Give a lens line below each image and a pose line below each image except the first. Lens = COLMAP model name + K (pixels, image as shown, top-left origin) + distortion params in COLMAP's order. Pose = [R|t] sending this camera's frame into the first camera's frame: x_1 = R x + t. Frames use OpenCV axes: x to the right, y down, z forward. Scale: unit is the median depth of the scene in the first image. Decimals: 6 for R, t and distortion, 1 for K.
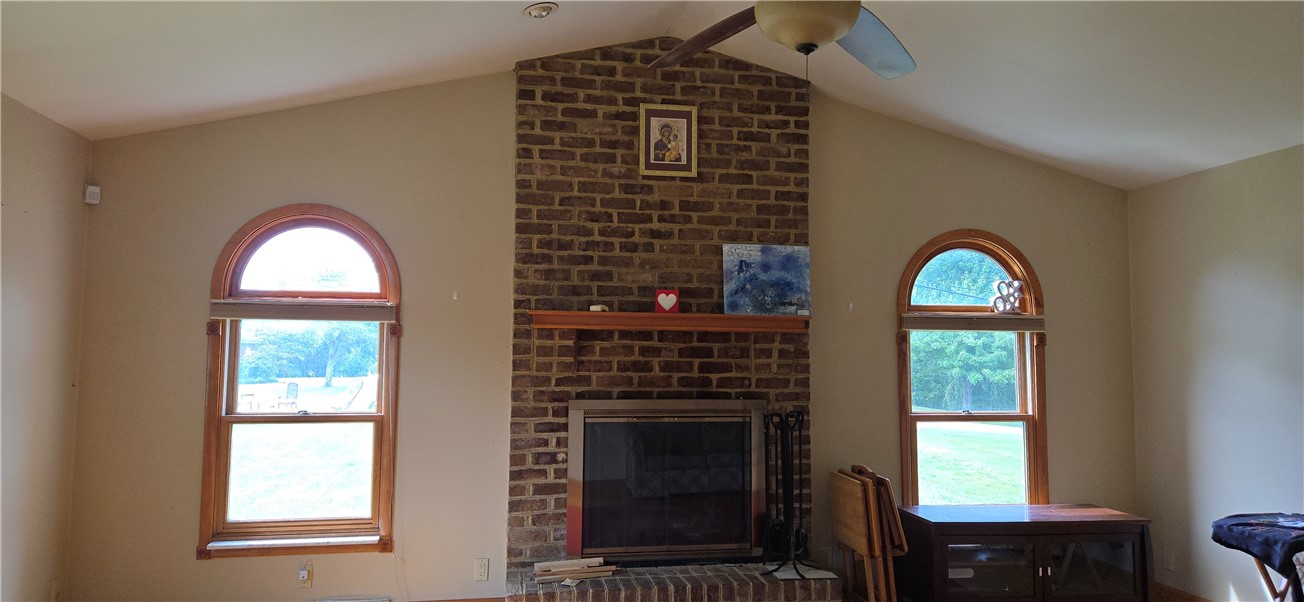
lens RADIAL K [[865.6, 0, 651.6], [0, 865.6, 302.8], [0, 0, 1]] dist [0.091235, -0.083308]
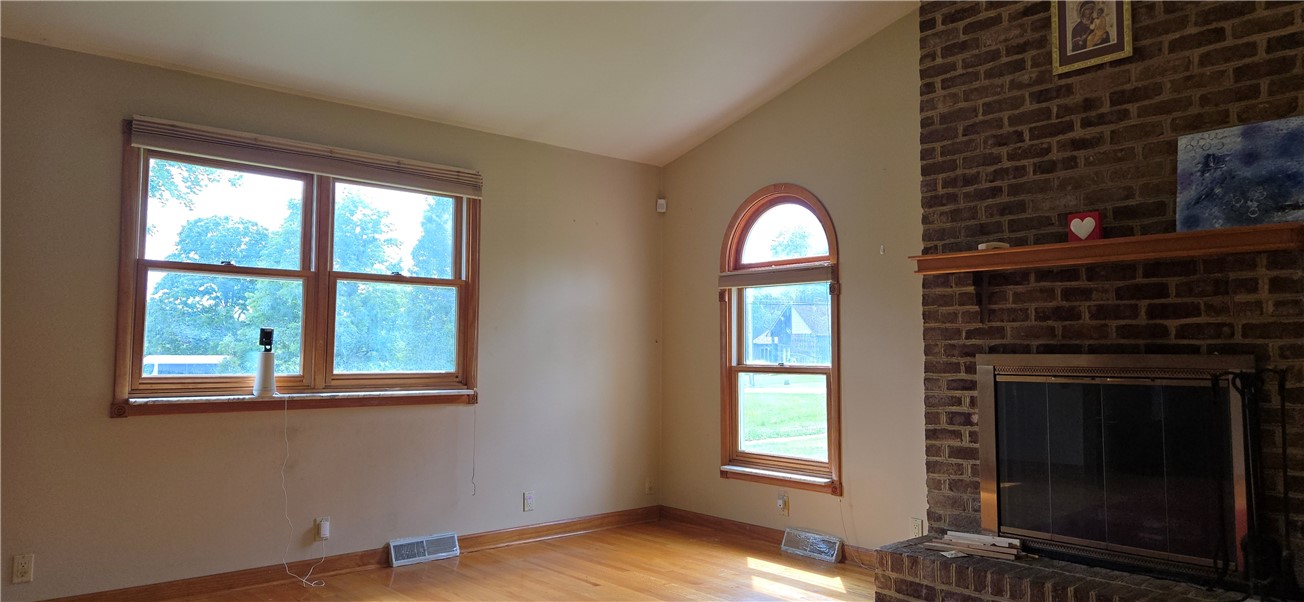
lens RADIAL K [[865.6, 0, 651.6], [0, 865.6, 302.8], [0, 0, 1]] dist [0.091235, -0.083308]
pose [[0.514302, -0.055530, -0.855809, 0.486191], [0.059192, 0.997820, -0.029173, 0.064956], [0.855564, -0.035653, 0.516468, 0.256527]]
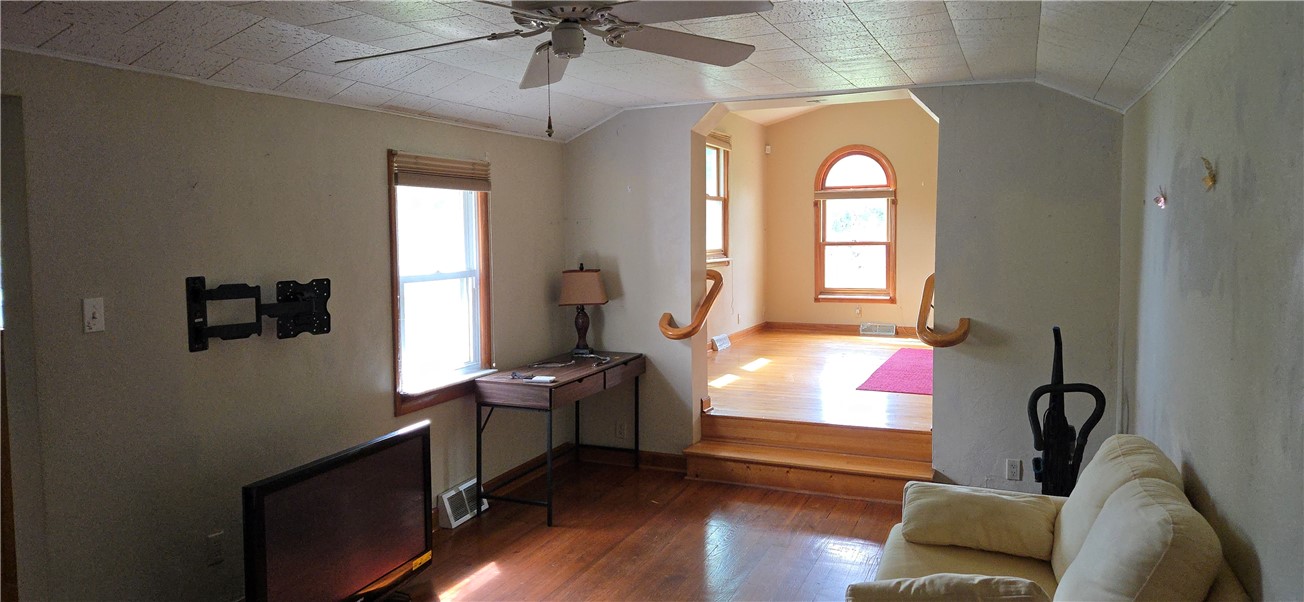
lens RADIAL K [[865.6, 0, 651.6], [0, 865.6, 302.8], [0, 0, 1]] dist [0.091235, -0.083308]
pose [[0.834150, 0.023760, -0.551026, 0.377193], [0.058041, 0.989743, 0.130540, -0.035108], [0.548476, -0.140872, 0.824214, -1.076028]]
